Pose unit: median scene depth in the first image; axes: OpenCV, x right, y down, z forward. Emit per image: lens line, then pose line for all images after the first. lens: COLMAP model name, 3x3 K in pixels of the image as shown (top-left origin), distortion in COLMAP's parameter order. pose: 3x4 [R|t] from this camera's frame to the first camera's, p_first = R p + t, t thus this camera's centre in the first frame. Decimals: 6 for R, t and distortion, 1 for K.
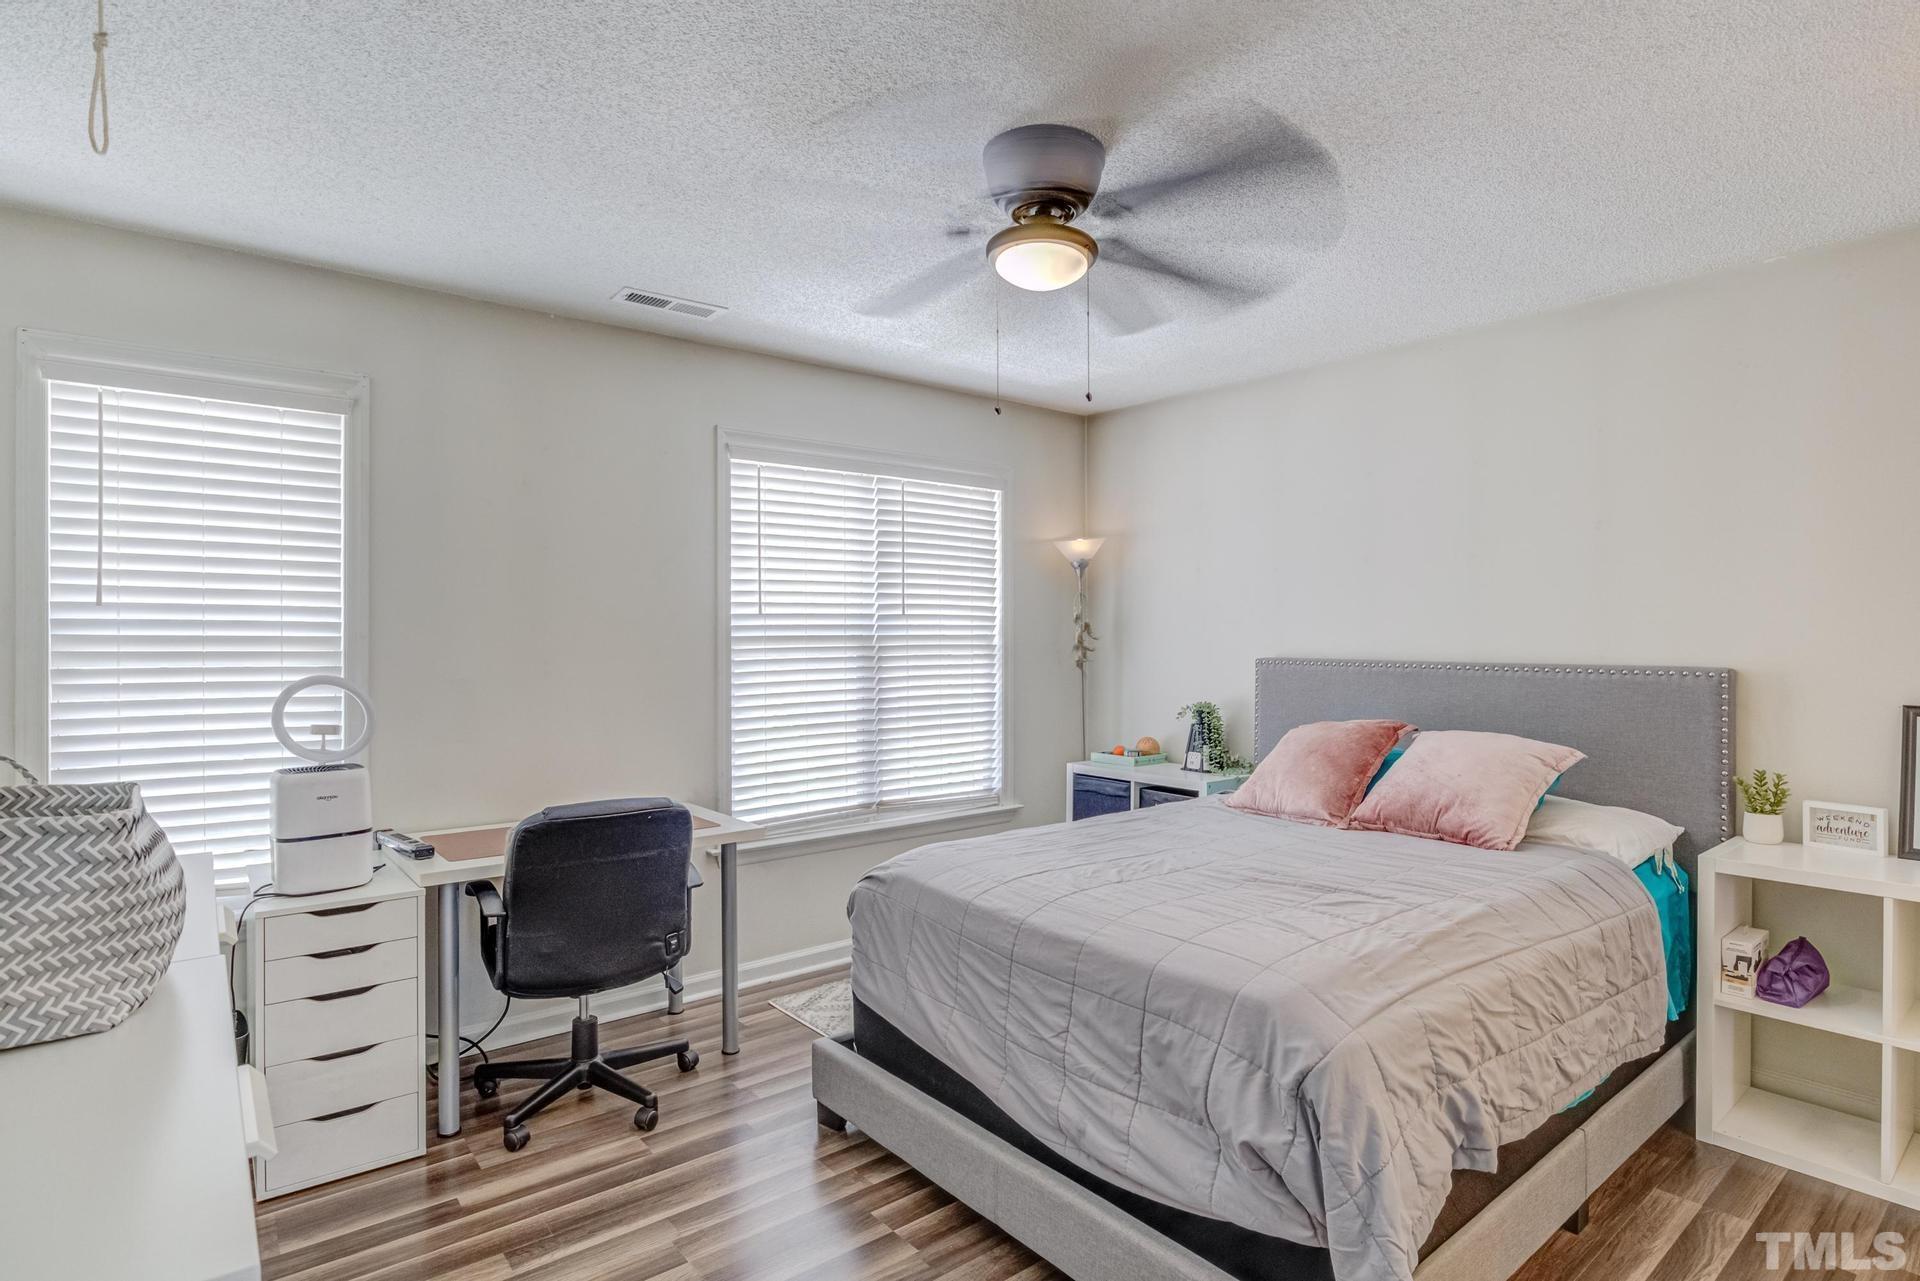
lens RADIAL K [[980.4, 0, 960.0], [0, 980.4, 640.5], [0, 0, 1]] dist [0.000261, 0.000304]
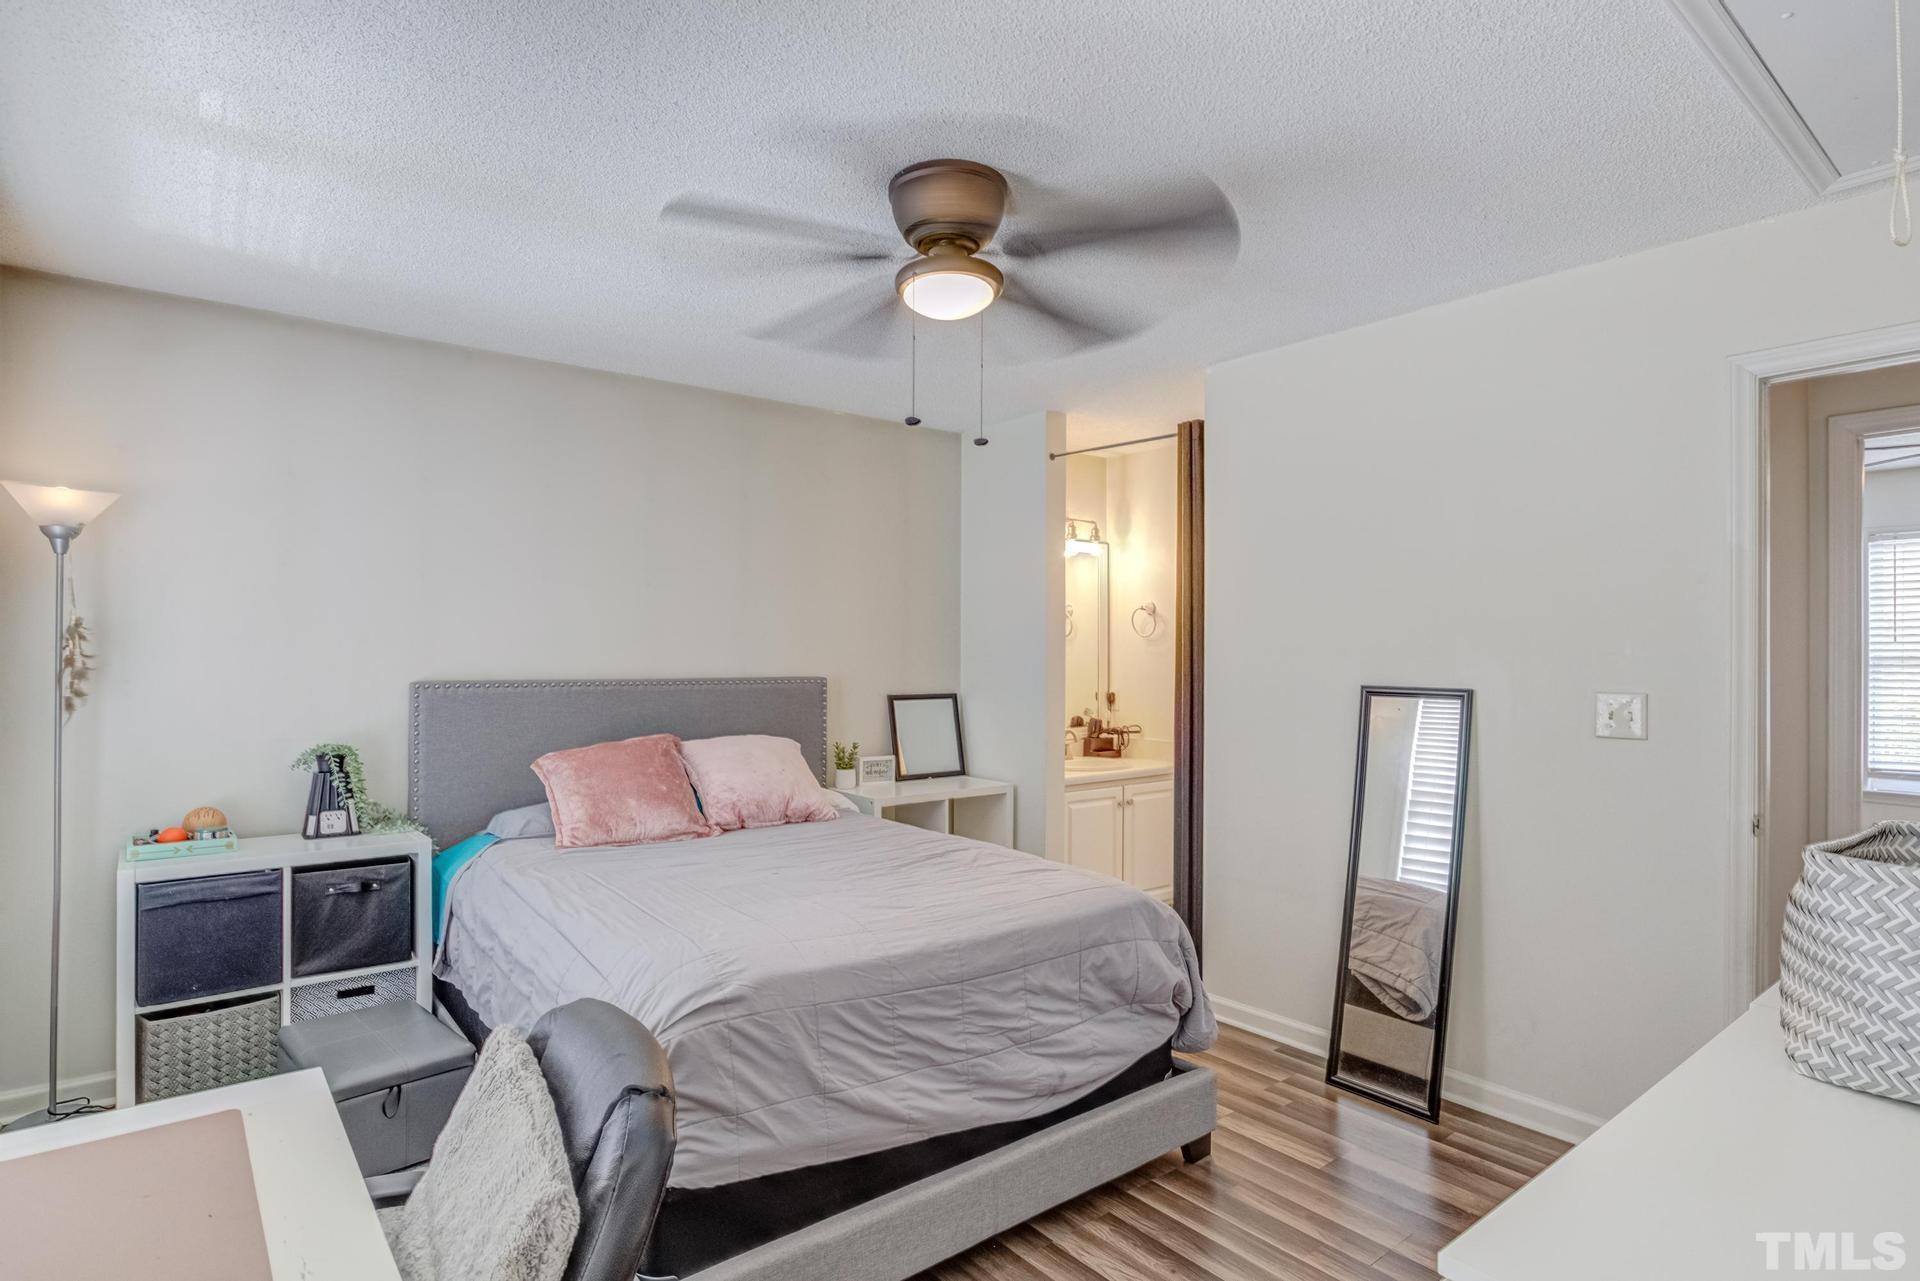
lens RADIAL K [[1009.7, 0, 966.8], [0, 1009.7, 643.6], [0, 0, 1]] dist [-0.011490, 0.001409]
pose [[0.008716, 0.006458, 0.999941, -0.975196], [0.002078, 0.999977, -0.006476, -0.014695], [-0.999960, 0.002134, 0.008702, 0.973880]]
